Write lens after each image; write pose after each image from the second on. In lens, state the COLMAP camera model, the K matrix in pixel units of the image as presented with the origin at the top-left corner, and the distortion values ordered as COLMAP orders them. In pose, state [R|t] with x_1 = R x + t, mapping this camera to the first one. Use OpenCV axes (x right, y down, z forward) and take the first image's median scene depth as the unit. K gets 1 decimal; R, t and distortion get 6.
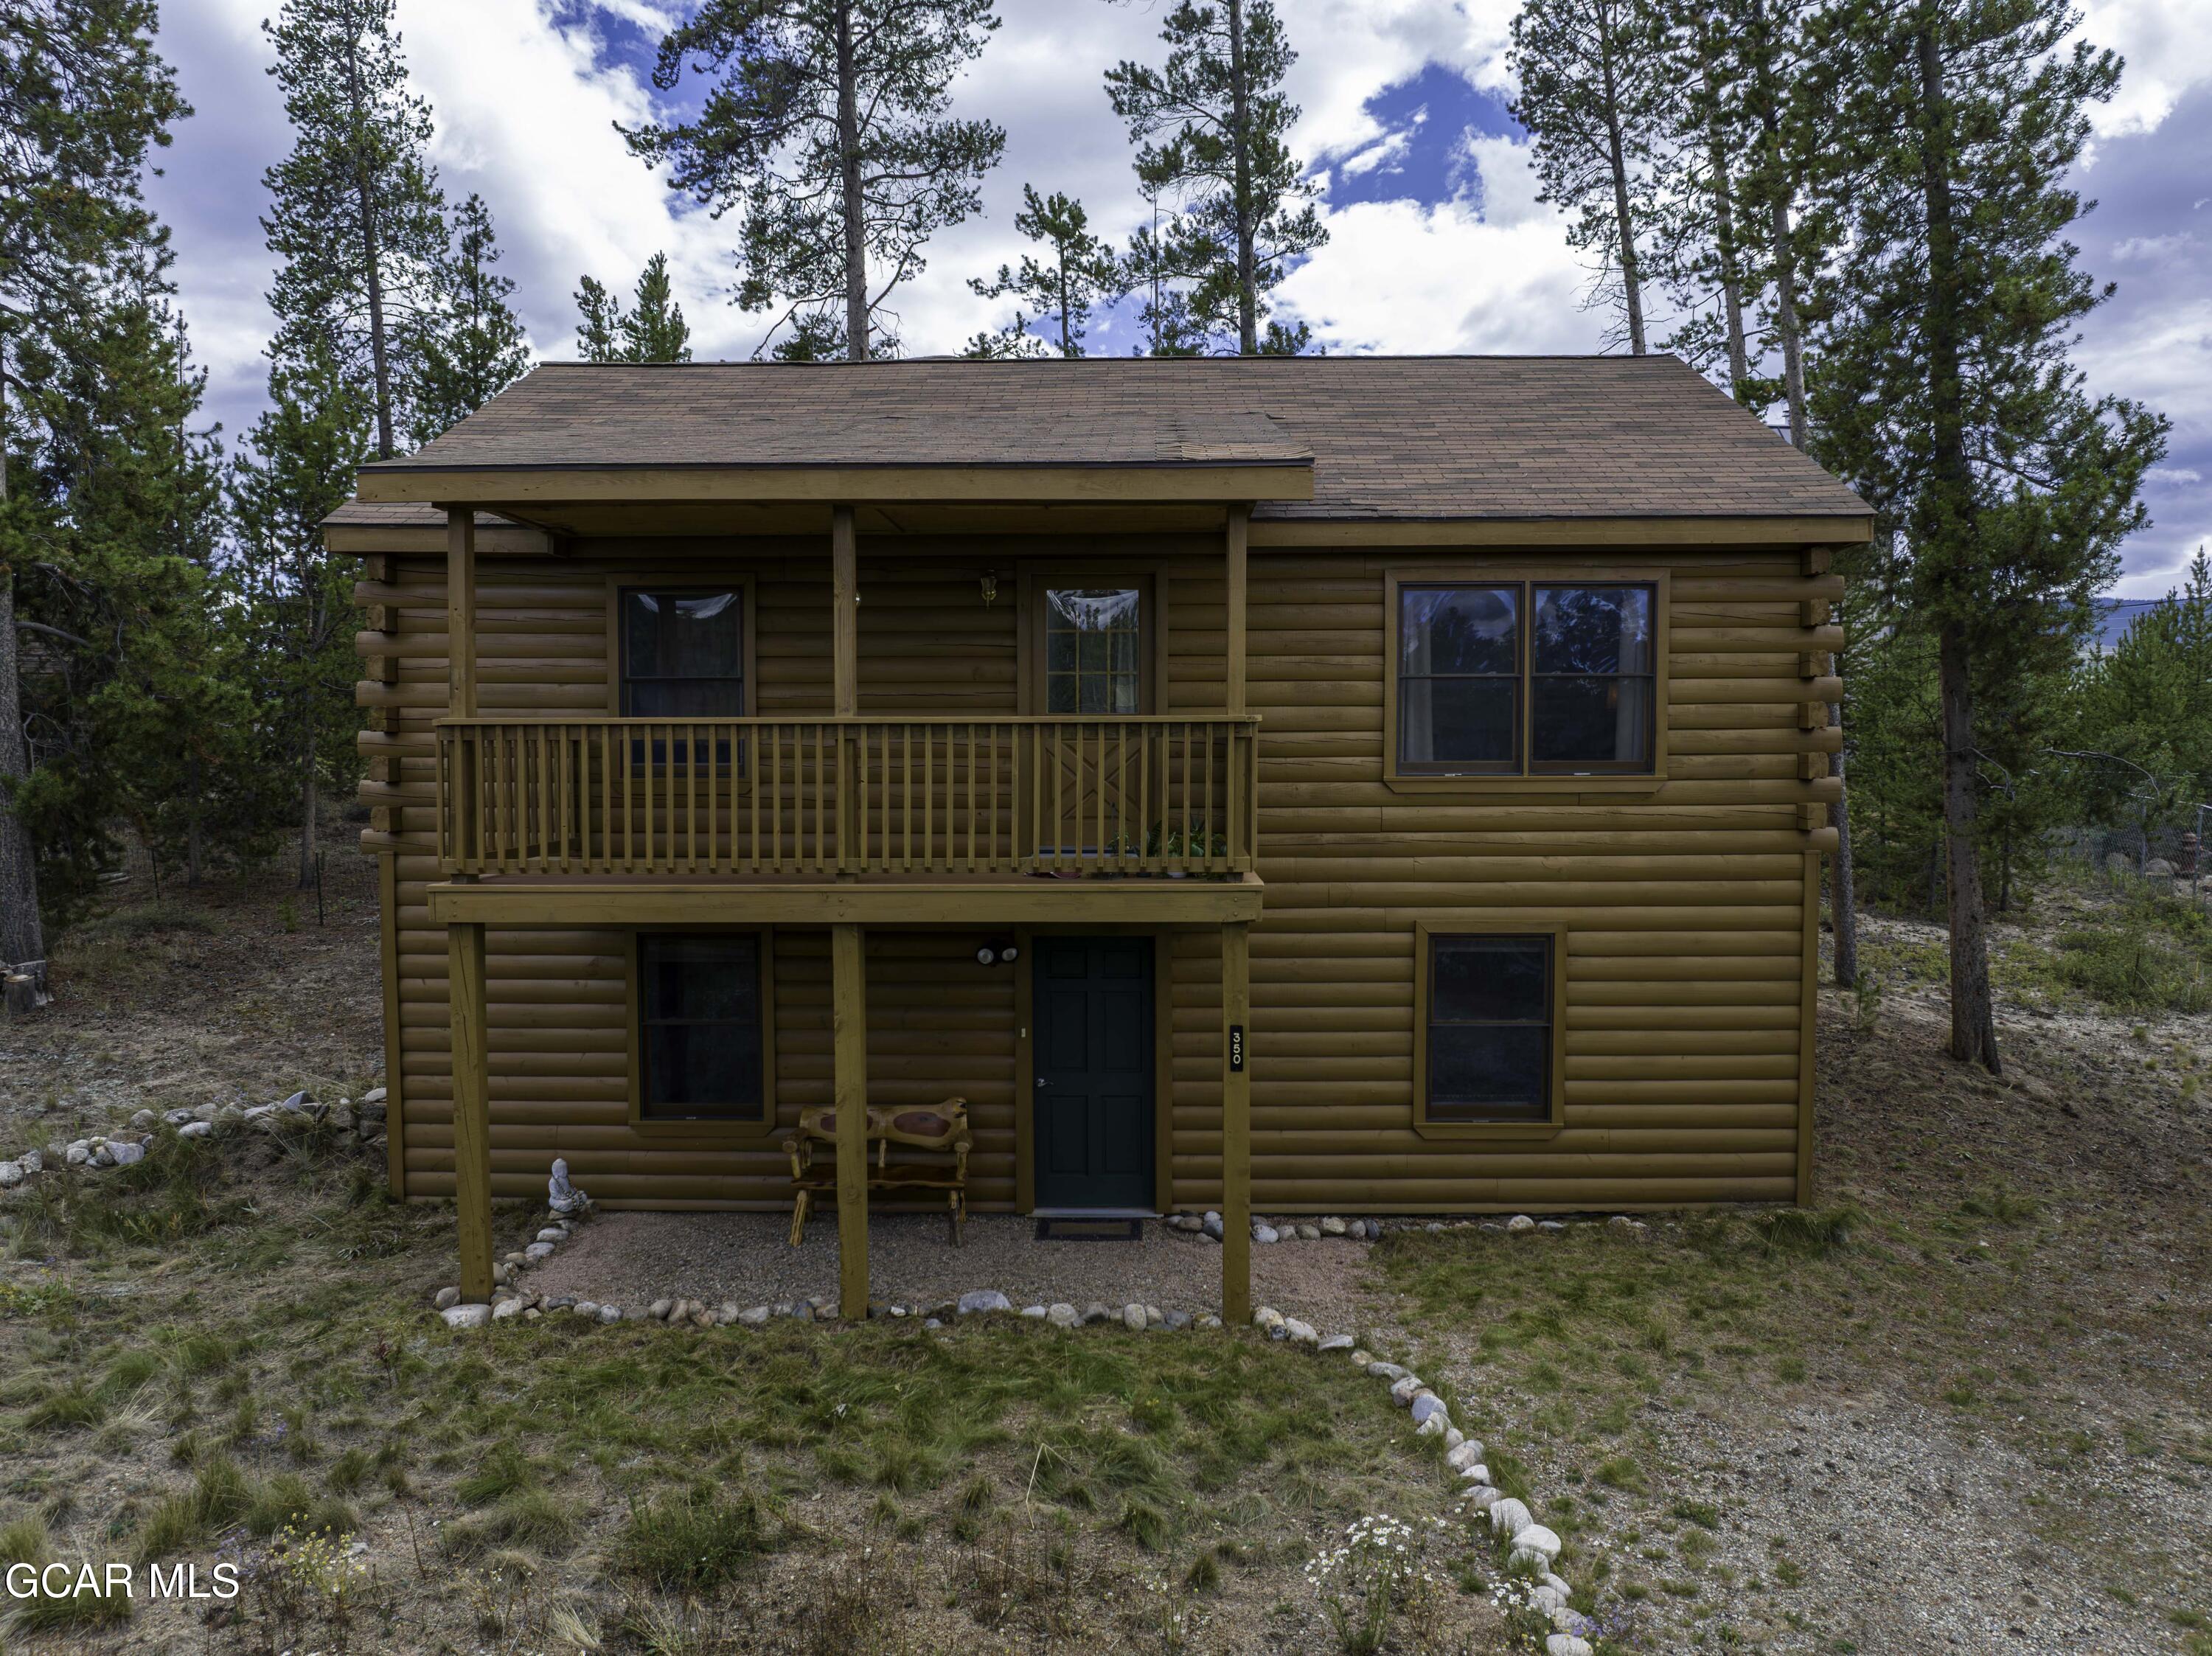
lens RADIAL K [[1576.9, 0, 1108.2], [0, 1576.9, 817.4], [0, 0, 1]] dist [-0.061861, 0.031581]
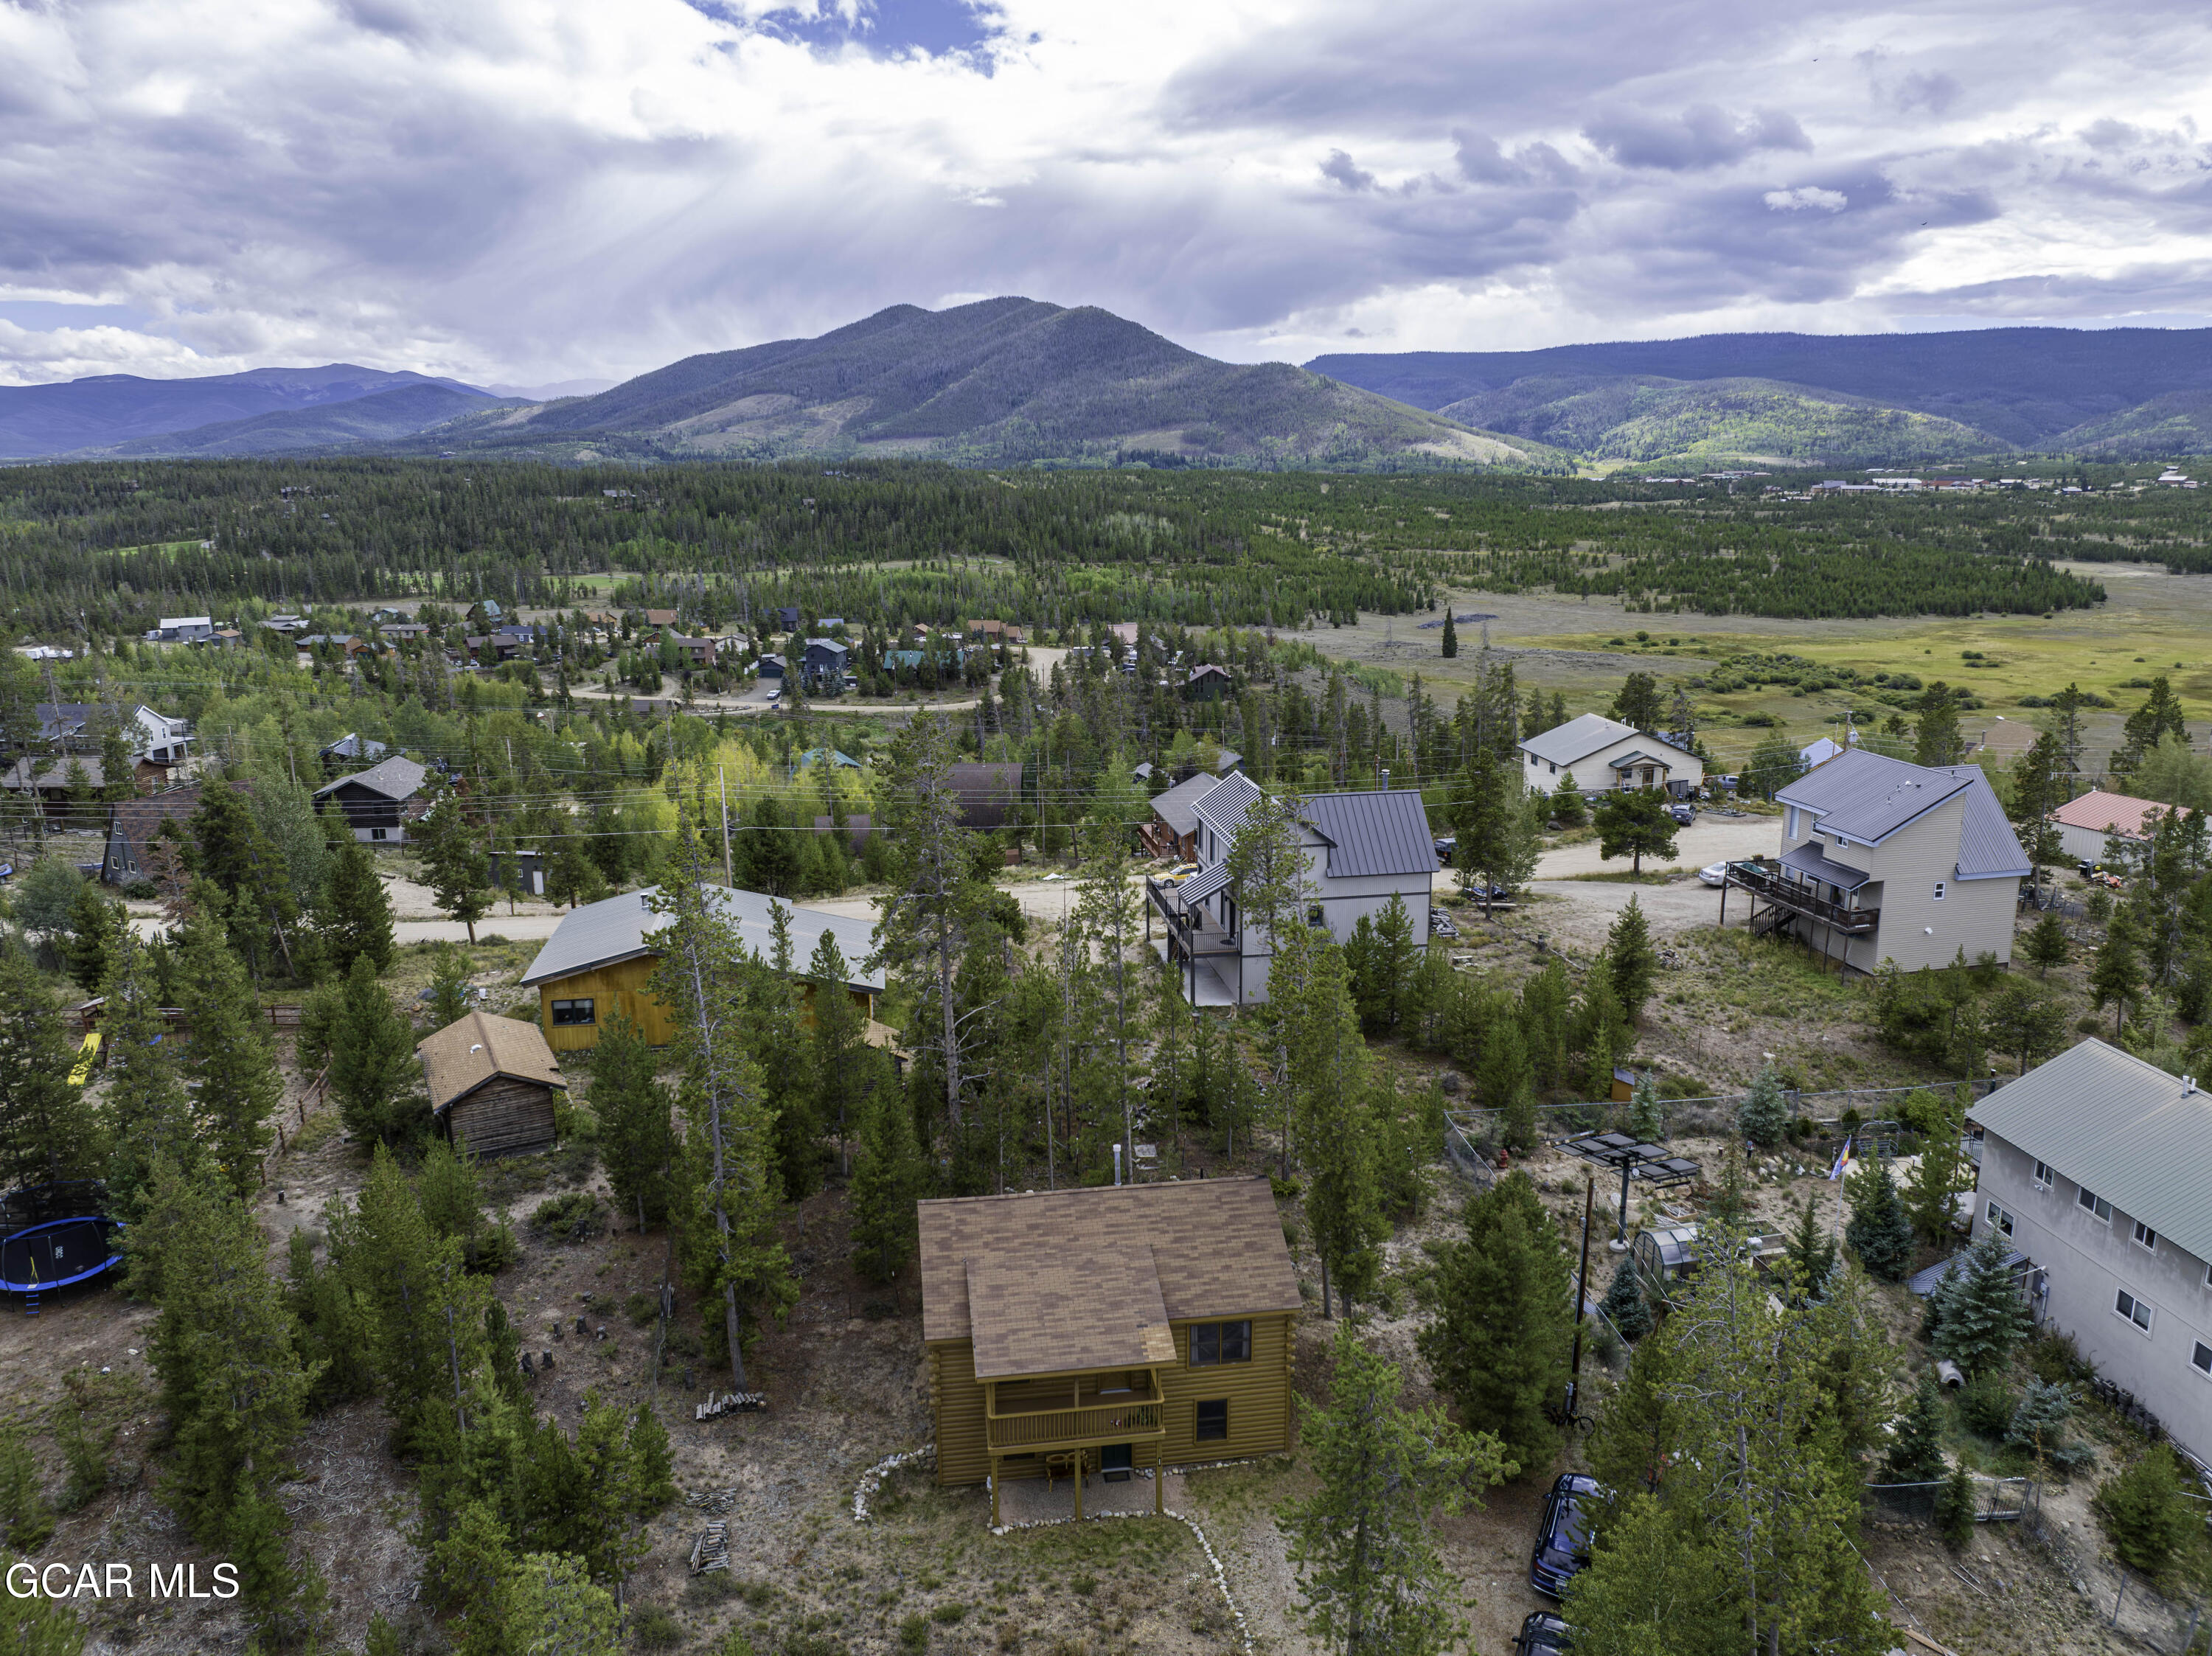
lens RADIAL K [[1556.1, 0, 1098.9], [0, 1556.1, 818.7], [0, 0, 1]] dist [-0.056159, 0.021057]
pose [[0.986288, -0.043504, 0.159199, -0.647277], [0.015406, 0.984689, 0.173637, -2.209077], [-0.164315, -0.168803, 0.971857, -2.719113]]
